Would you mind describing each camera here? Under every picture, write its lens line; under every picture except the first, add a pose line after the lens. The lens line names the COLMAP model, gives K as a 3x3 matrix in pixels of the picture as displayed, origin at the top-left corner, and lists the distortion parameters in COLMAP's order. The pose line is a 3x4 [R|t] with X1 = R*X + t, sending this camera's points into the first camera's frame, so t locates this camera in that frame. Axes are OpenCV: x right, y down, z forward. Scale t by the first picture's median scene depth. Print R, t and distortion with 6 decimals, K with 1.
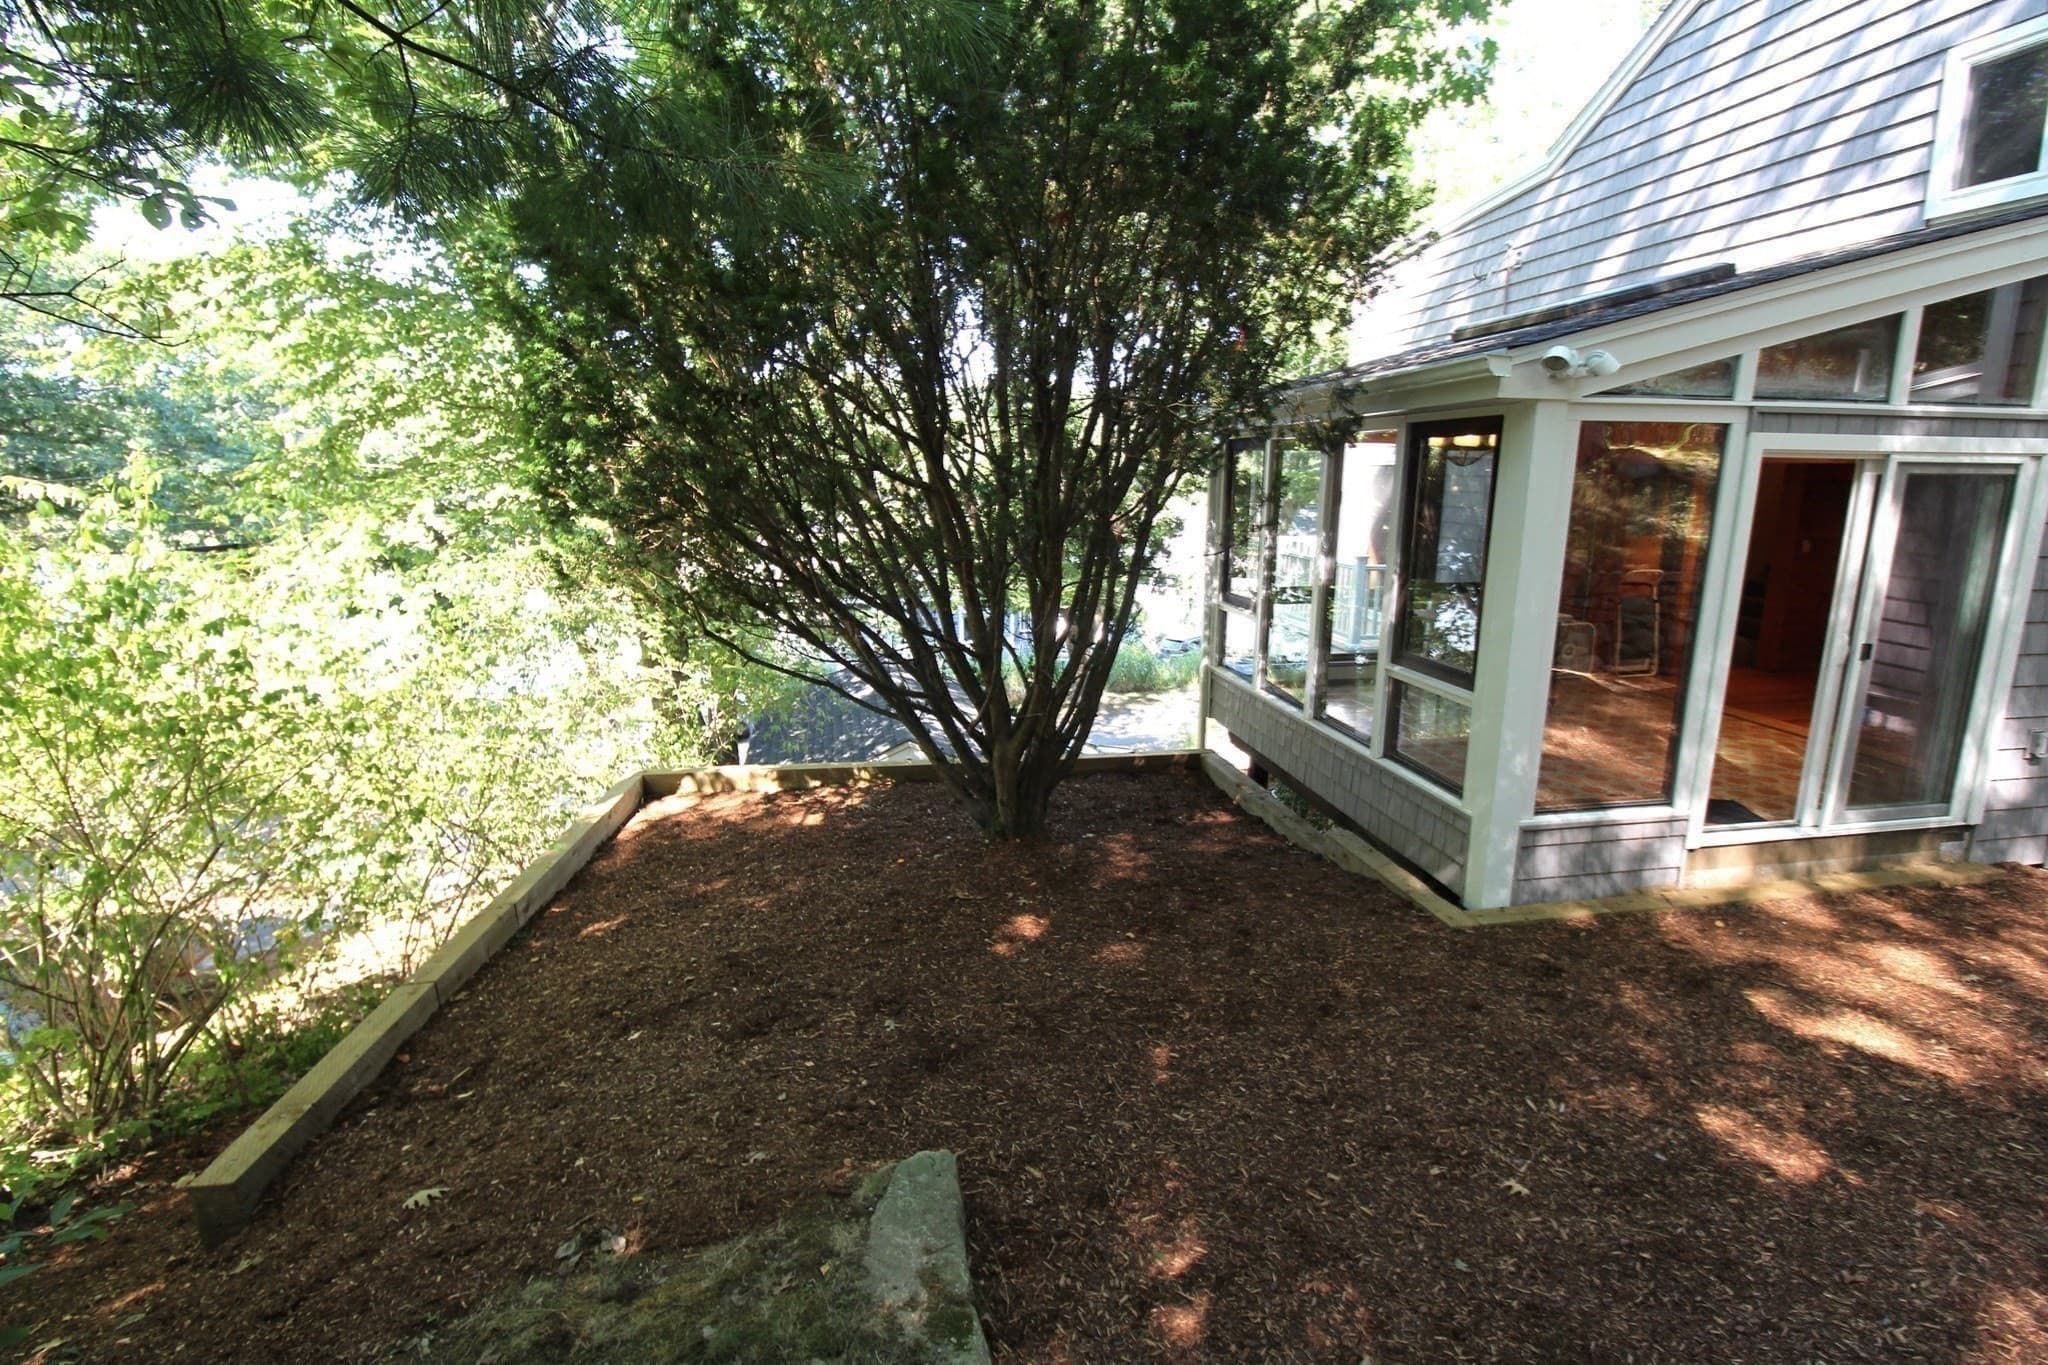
lens RADIAL K [[925.4, 0, 1024.0], [0, 925.4, 682.5], [0, 0, 1]] dist [-0.015631, -0.008752]
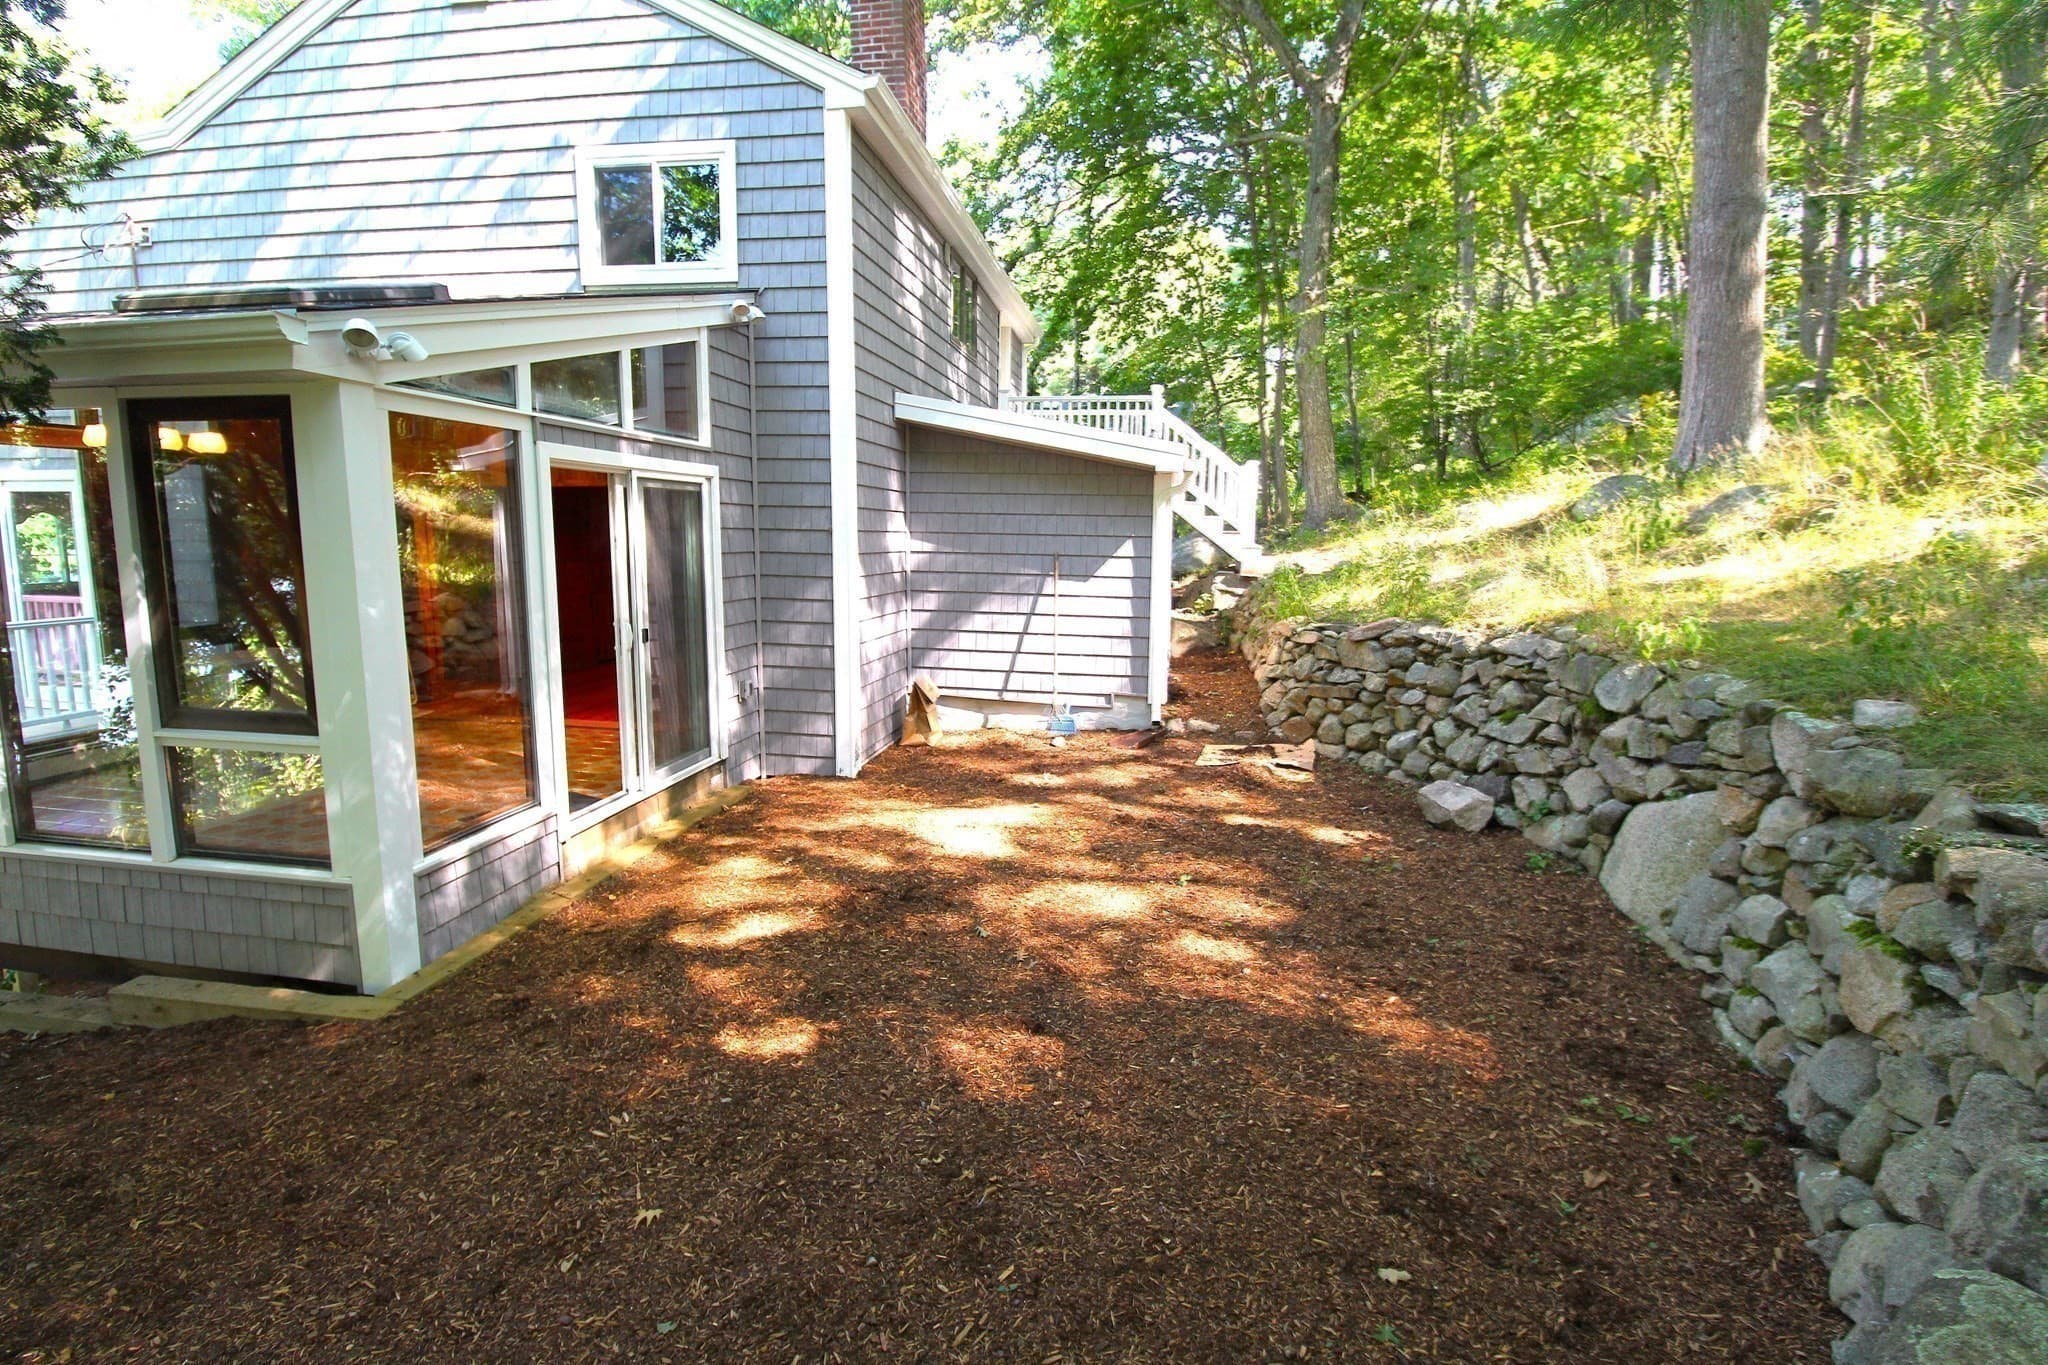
lens RADIAL K [[925.4, 0, 1024.0], [0, 925.4, 682.5], [0, 0, 1]] dist [-0.015631, -0.008752]
pose [[0.307504, -0.150463, 0.939576, -0.070944], [0.191877, 0.976941, 0.093649, 0.008533], [-0.932000, 0.151486, 0.329284, 0.144959]]
